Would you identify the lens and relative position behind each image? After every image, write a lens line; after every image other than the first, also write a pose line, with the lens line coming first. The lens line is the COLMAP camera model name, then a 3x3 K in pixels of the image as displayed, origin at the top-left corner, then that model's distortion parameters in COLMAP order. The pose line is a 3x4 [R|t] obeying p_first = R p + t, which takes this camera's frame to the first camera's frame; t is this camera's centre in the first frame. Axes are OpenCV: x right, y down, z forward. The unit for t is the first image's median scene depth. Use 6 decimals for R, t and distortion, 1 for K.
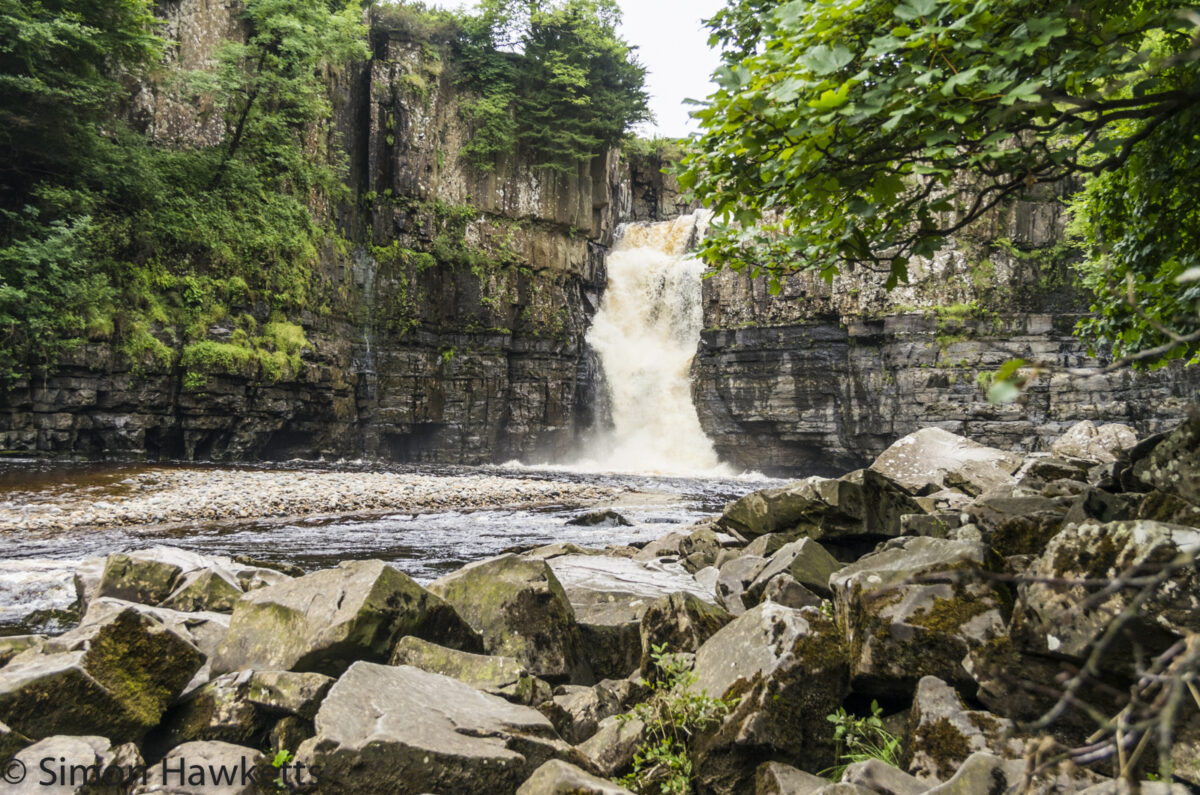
lens RADIAL K [[1305.1, 0, 599.1], [0, 1305.1, 418.3], [0, 0, 1]] dist [-0.005206, 0.015118]
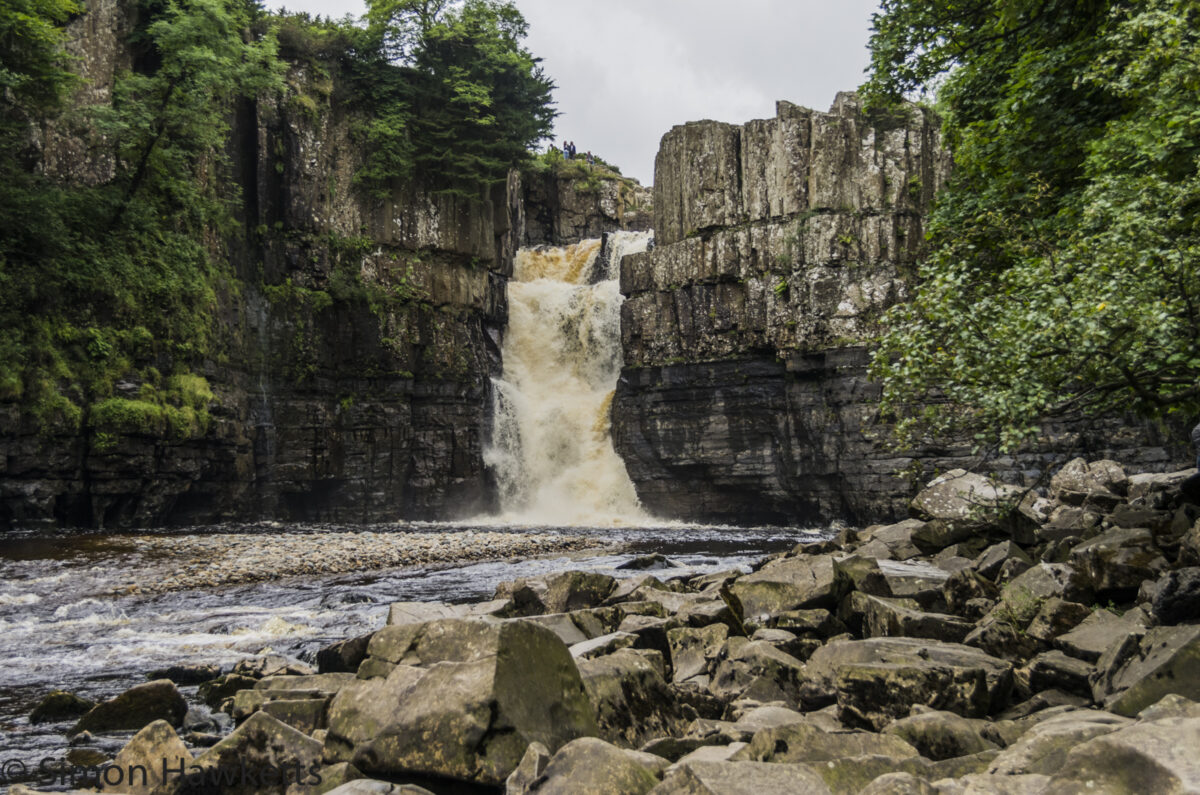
lens RADIAL K [[1570.6, 0, 597.7], [0, 1570.6, 425.9], [0, 0, 1]] dist [0.019371, 0.024621]
pose [[0.994054, -0.030035, 0.104664, -0.060849], [0.032488, 0.999234, -0.021811, -0.003327], [-0.103929, 0.025082, 0.994268, -0.103991]]
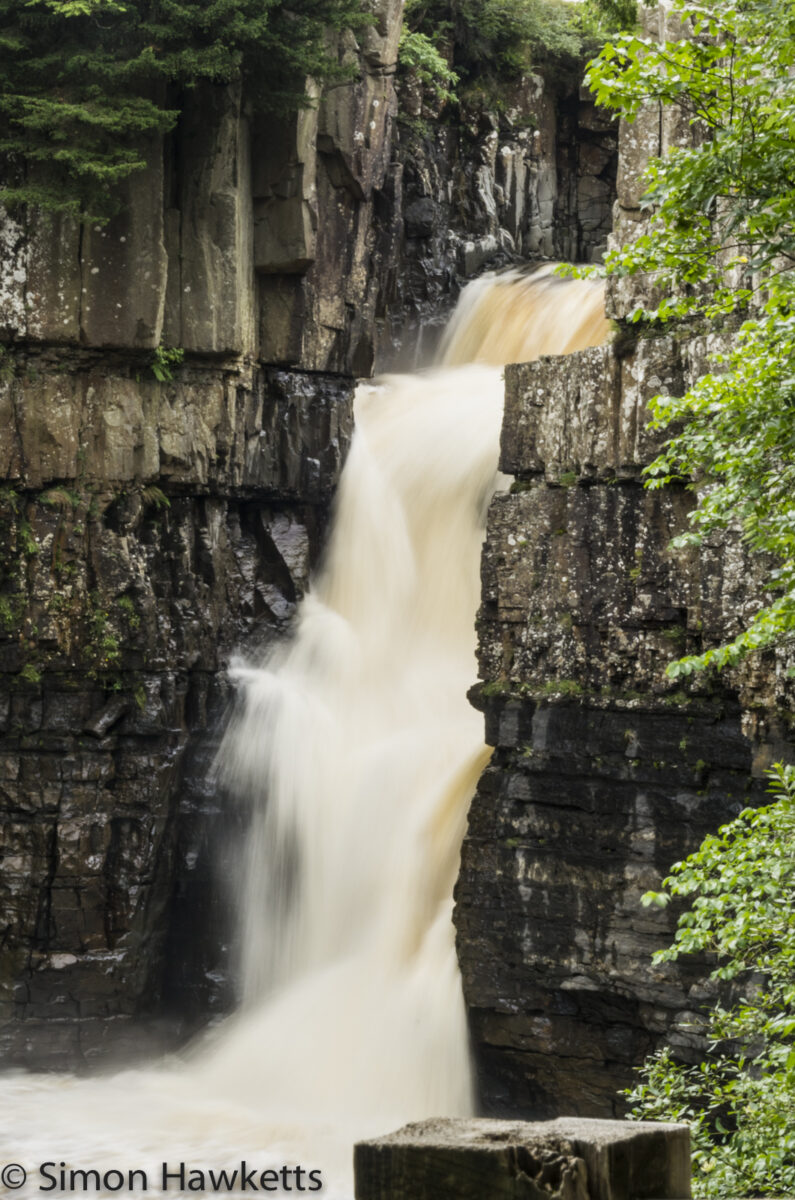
lens RADIAL K [[3637.0, 0, 395.5], [0, 3637.0, 617.6], [0, 0, 1]] dist [0.004319, 0.261918]
pose [[0.967635, 0.011128, -0.252107, 0.316158], [-0.003375, 0.999509, 0.031164, -0.123779], [0.252330, -0.029304, 0.967197, 0.127260]]
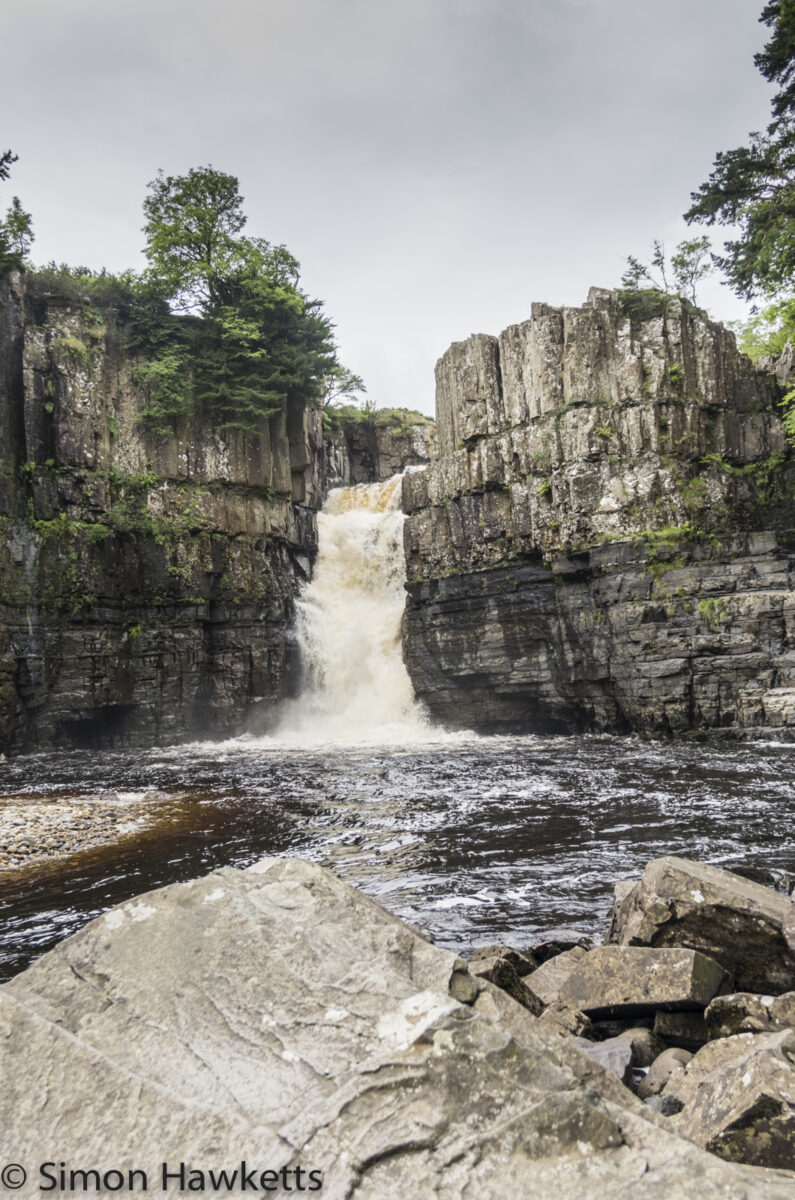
lens RADIAL K [[1048.1, 0, 390.1], [0, 1048.1, 599.4], [0, 0, 1]] dist [-0.004106, 0.001028]
pose [[0.996624, -0.081511, -0.009869, 0.081115], [0.080617, 0.994240, -0.070621, -0.003082], [0.015568, 0.069587, 0.997454, 0.263314]]
